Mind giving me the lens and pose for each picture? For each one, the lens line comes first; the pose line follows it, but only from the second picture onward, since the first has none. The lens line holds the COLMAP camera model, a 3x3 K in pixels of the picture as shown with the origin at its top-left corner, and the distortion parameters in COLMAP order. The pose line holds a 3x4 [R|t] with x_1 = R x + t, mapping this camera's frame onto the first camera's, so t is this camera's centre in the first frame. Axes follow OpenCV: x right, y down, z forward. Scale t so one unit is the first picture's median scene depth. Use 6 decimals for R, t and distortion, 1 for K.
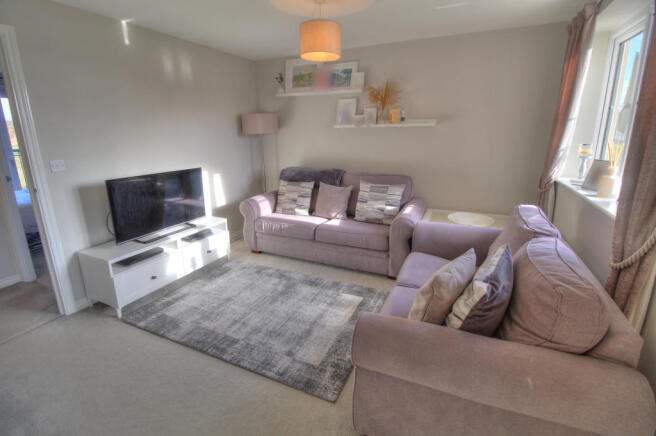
lens RADIAL K [[310.7, 0, 325.1], [0, 310.7, 210.0], [0, 0, 1]] dist [-0.002271, -0.000423]
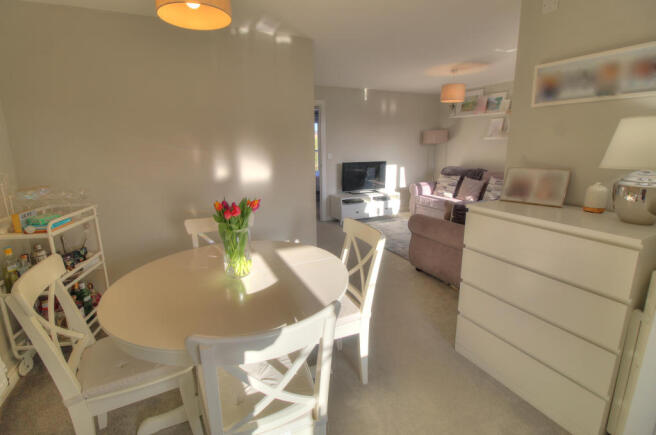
lens RADIAL K [[302.5, 0, 334.9], [0, 302.5, 209.6], [0, 0, 1]] dist [-0.000558, -0.000576]
pose [[0.765184, 0.137205, -0.629021, 0.440822], [-0.146005, 0.988553, 0.038018, 0.101451], [0.627037, 0.062749, 0.776458, -0.492226]]
